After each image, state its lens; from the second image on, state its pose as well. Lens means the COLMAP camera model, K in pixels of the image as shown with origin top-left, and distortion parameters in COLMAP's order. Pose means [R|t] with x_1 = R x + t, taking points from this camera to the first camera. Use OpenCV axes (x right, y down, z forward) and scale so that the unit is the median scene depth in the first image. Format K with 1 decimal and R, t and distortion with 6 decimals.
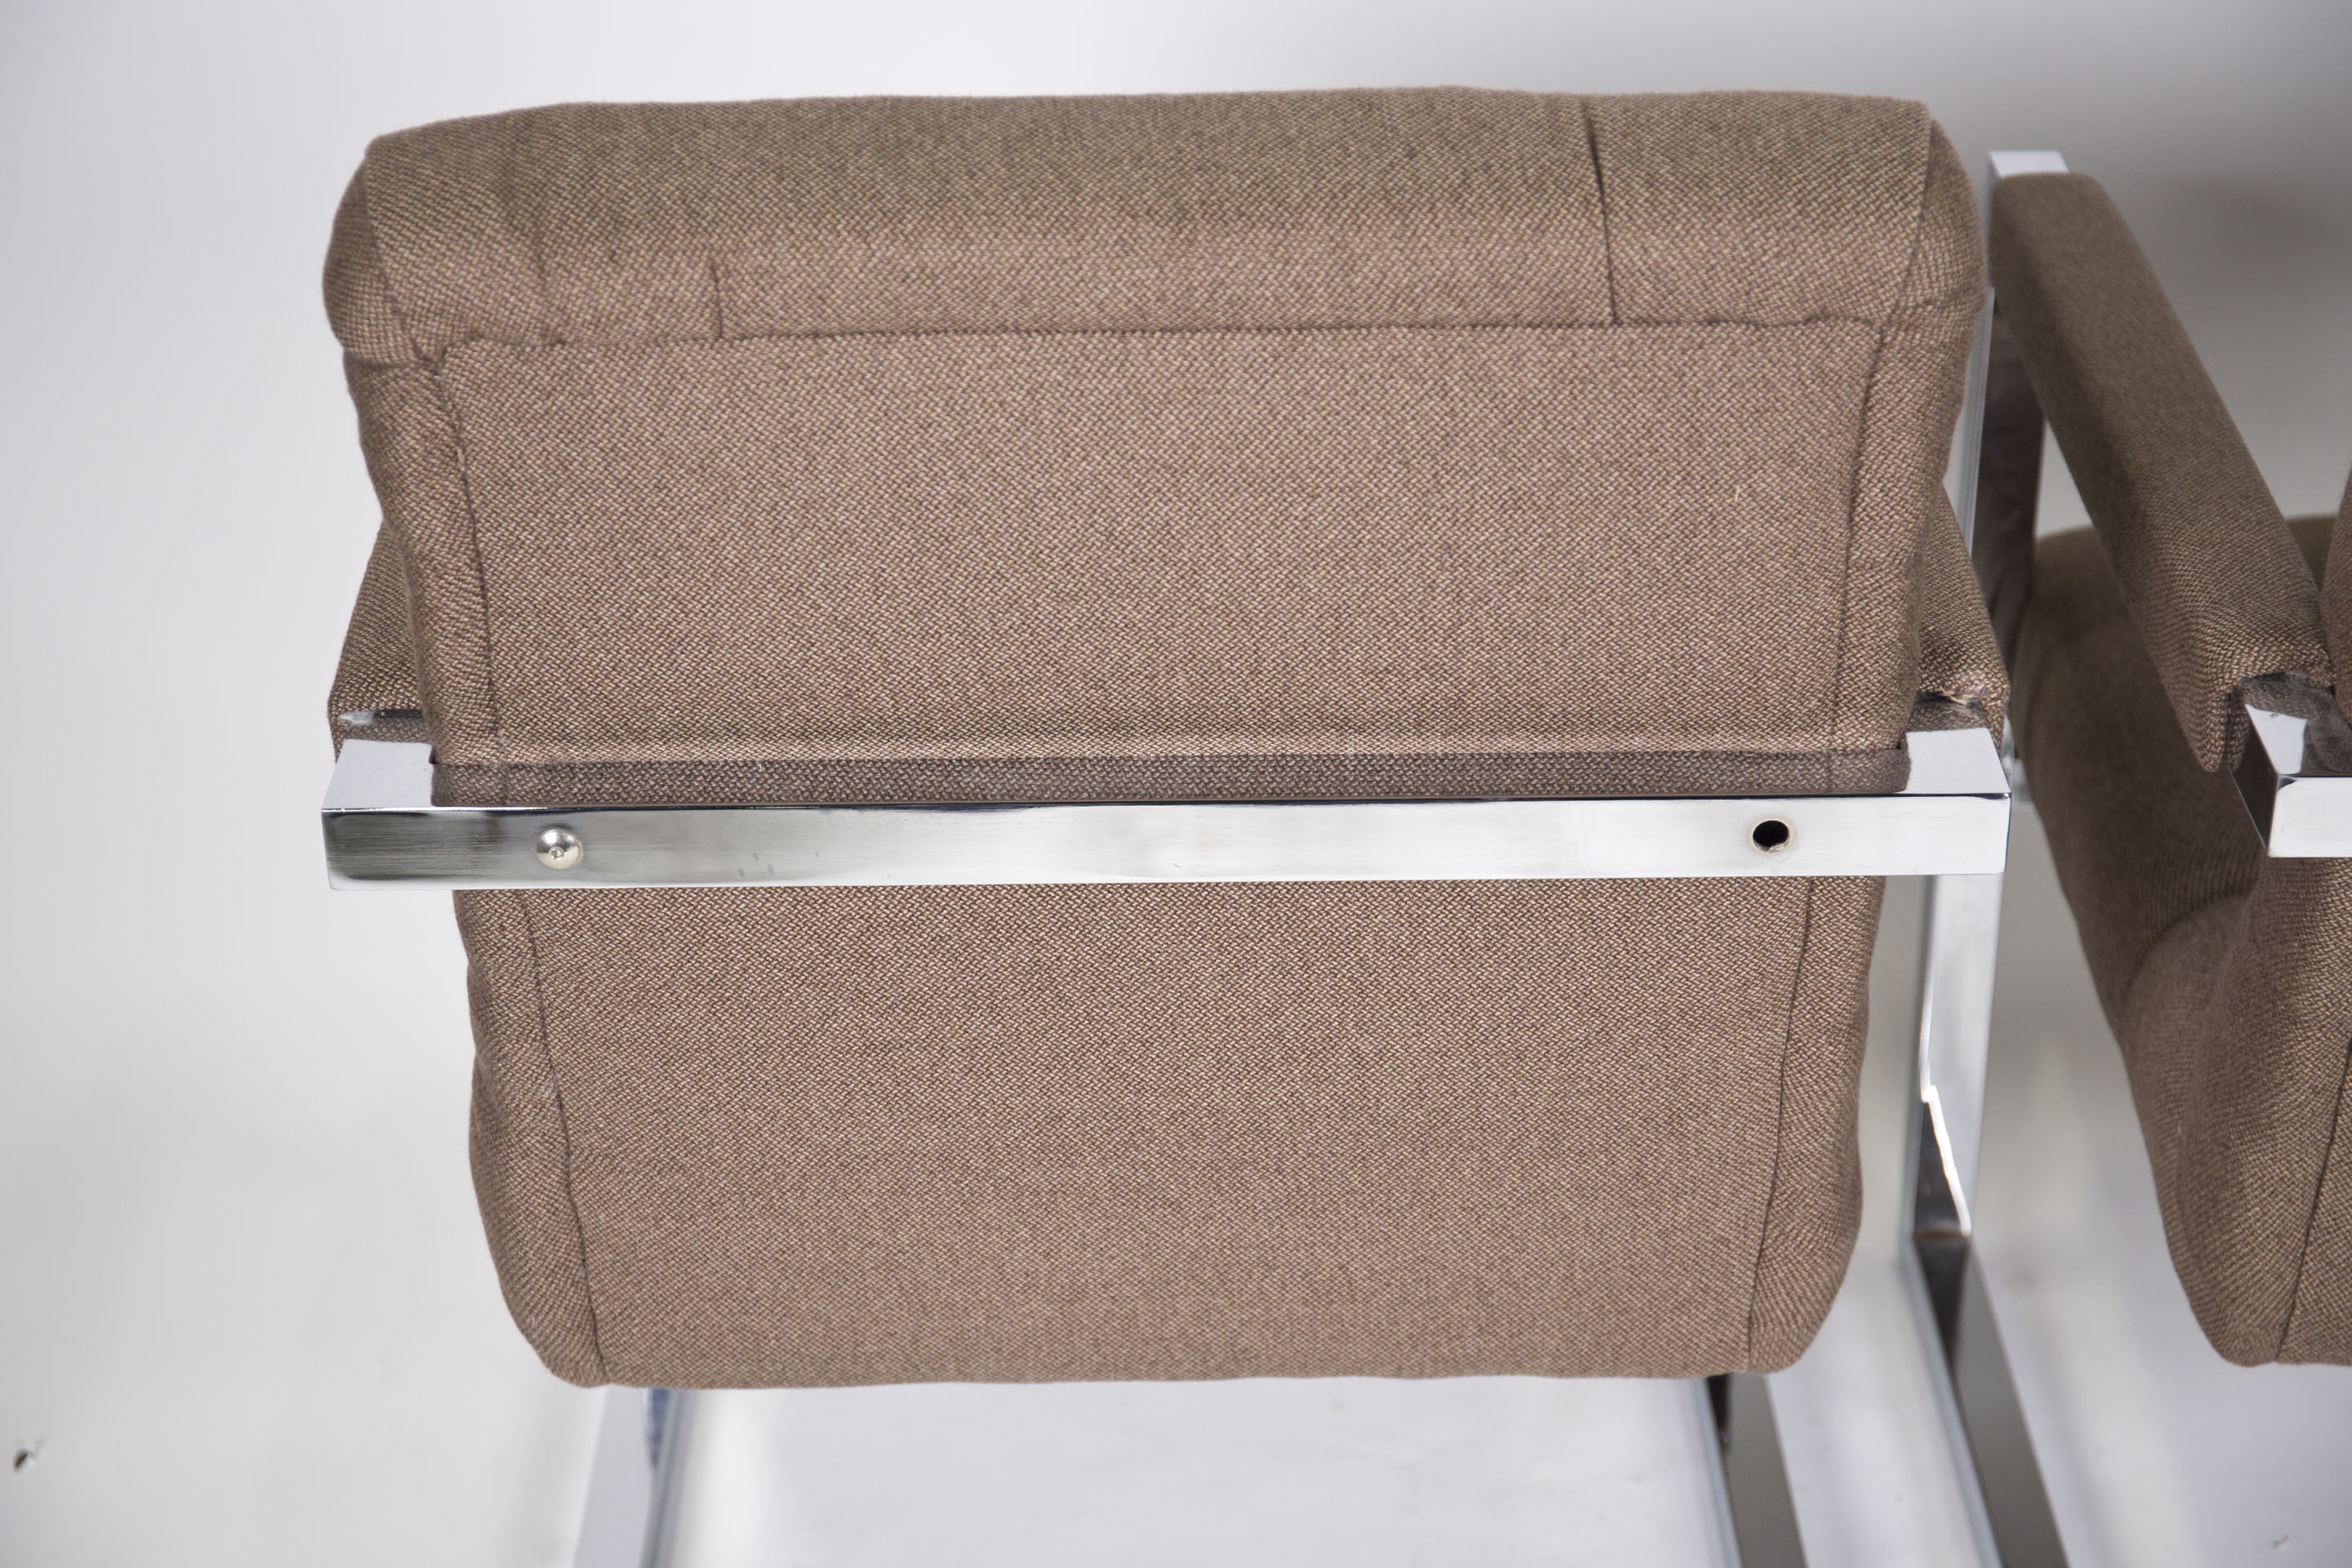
lens RADIAL K [[4360.3, 0, 1210.7], [0, 4360.3, 914.8], [0, 0, 1]] dist [0.106236, 0.271645]
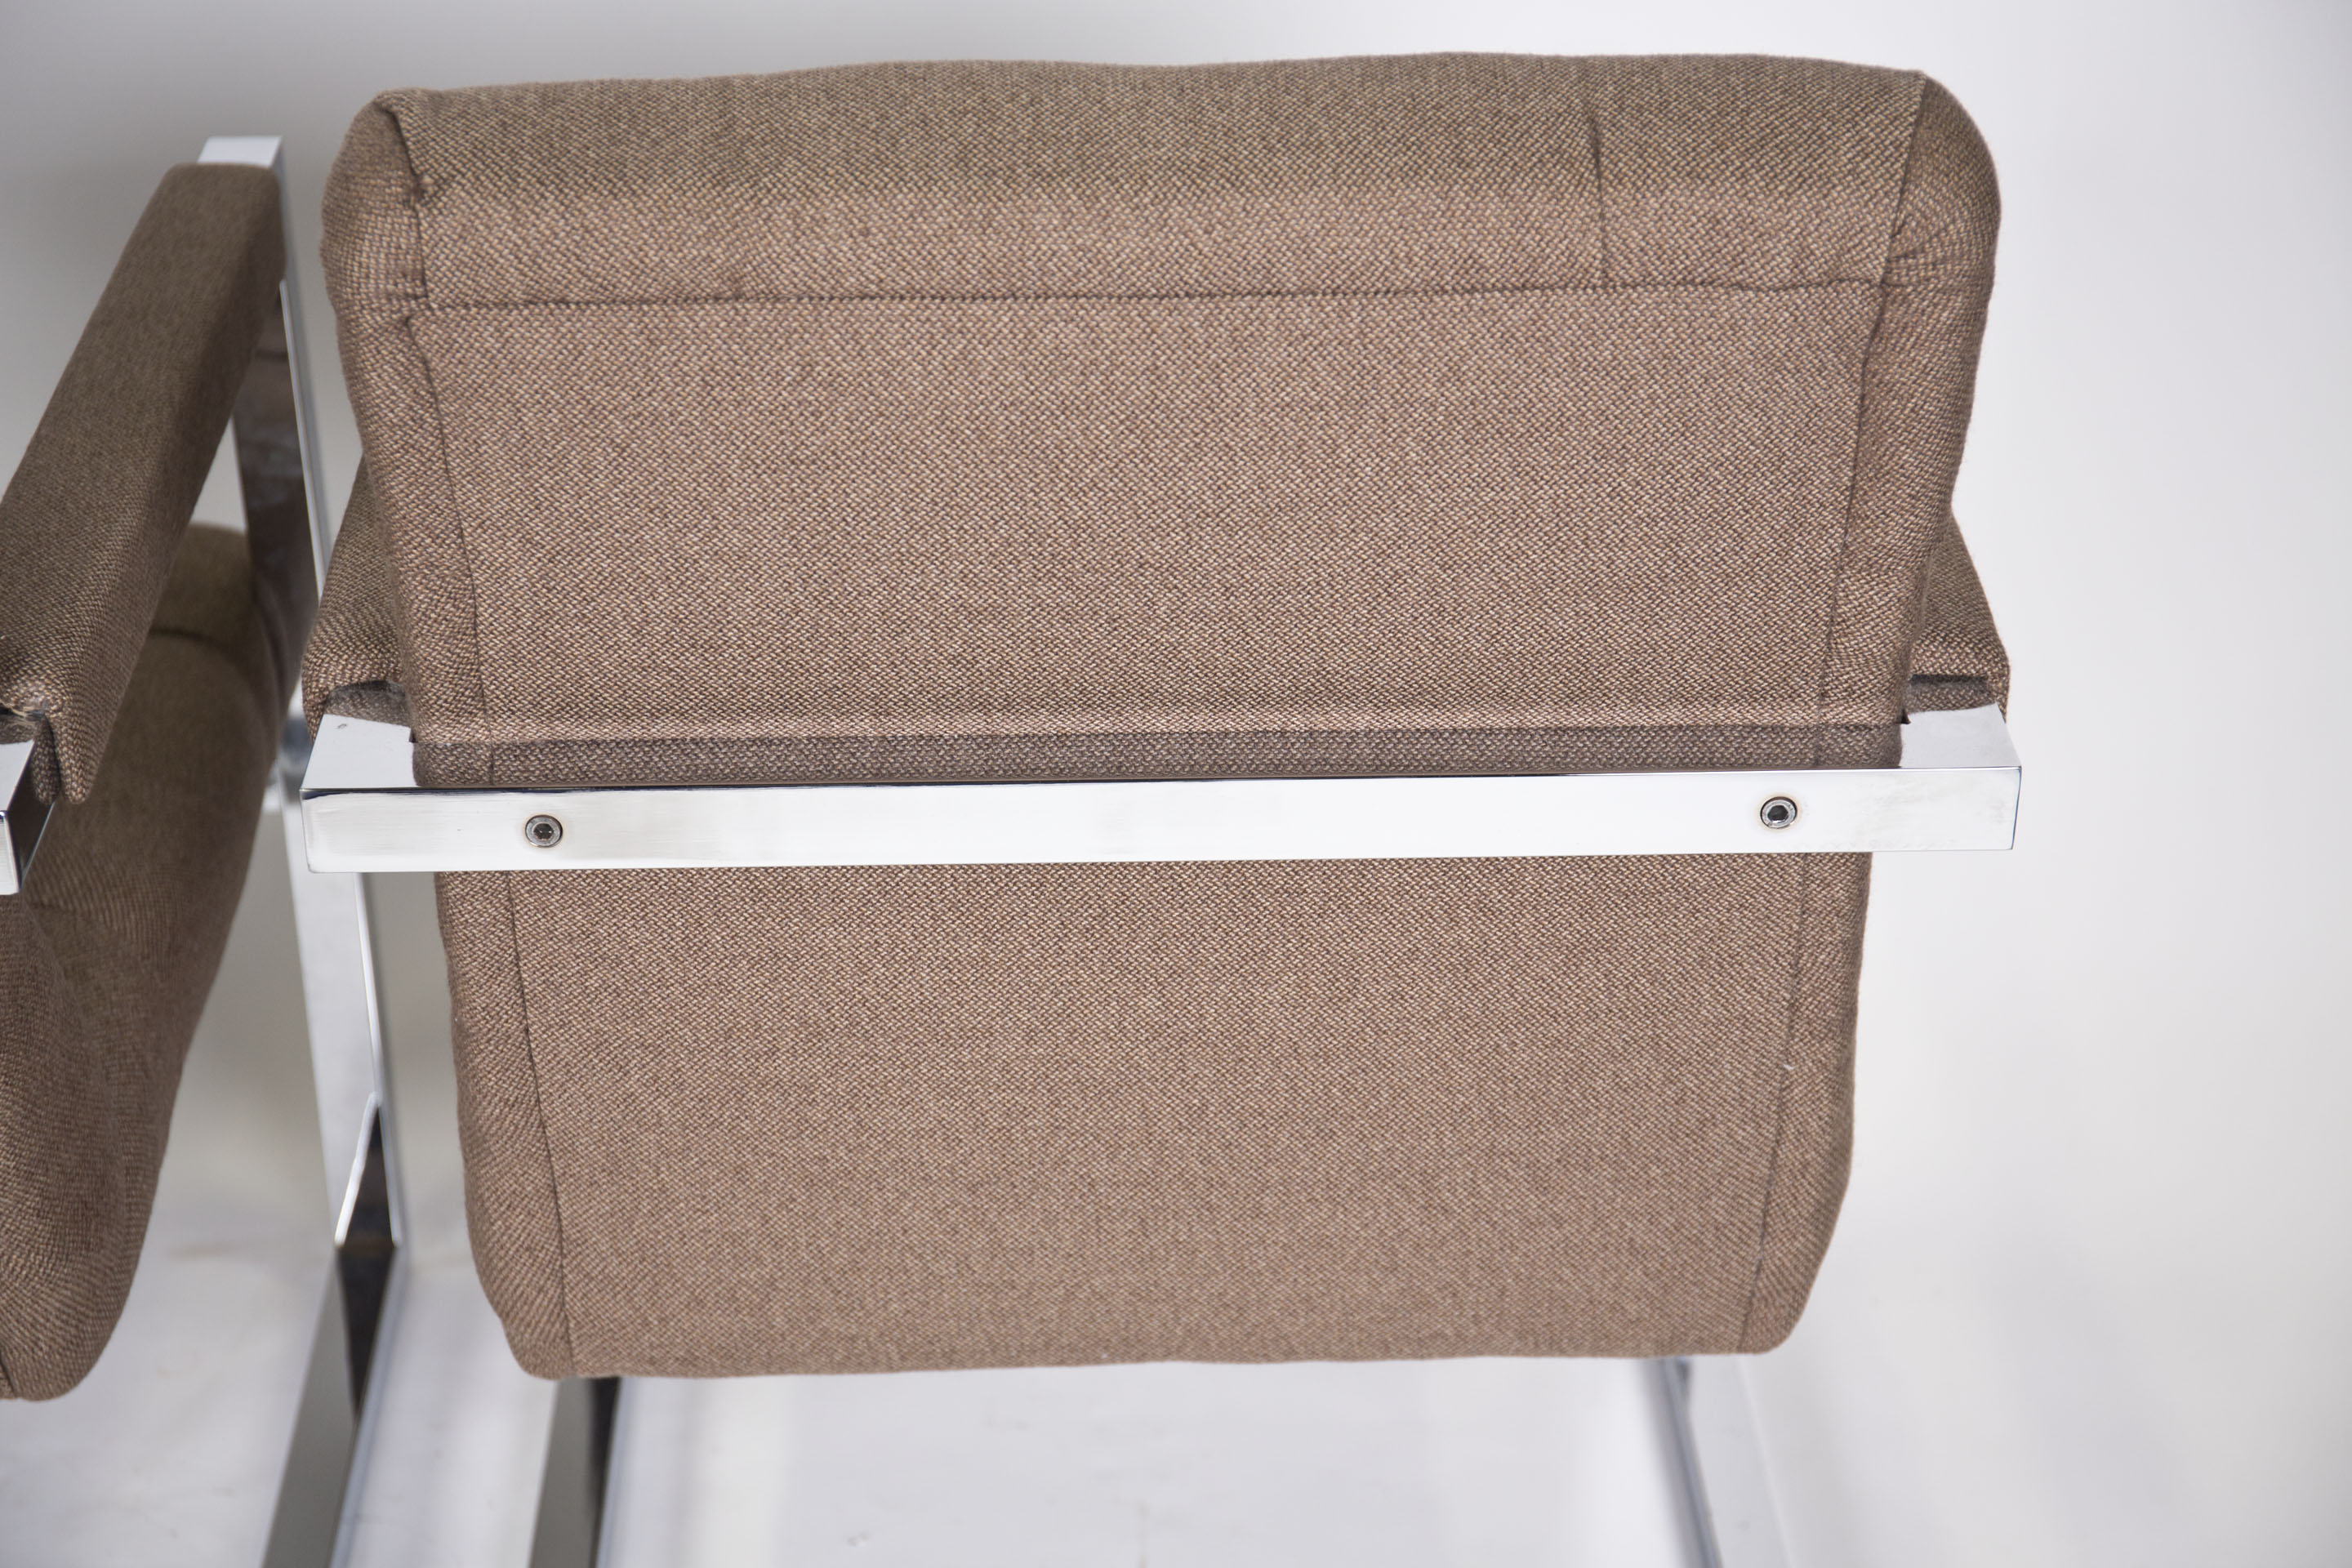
lens RADIAL K [[4360.3, 0, 1210.7], [0, 4360.3, 914.8], [0, 0, 1]] dist [0.106236, 0.271645]
pose [[0.999980, 0.004151, 0.004855, 0.435393], [-0.004179, 0.999975, 0.005773, -0.009076], [-0.004831, -0.005793, 0.999972, 0.023368]]
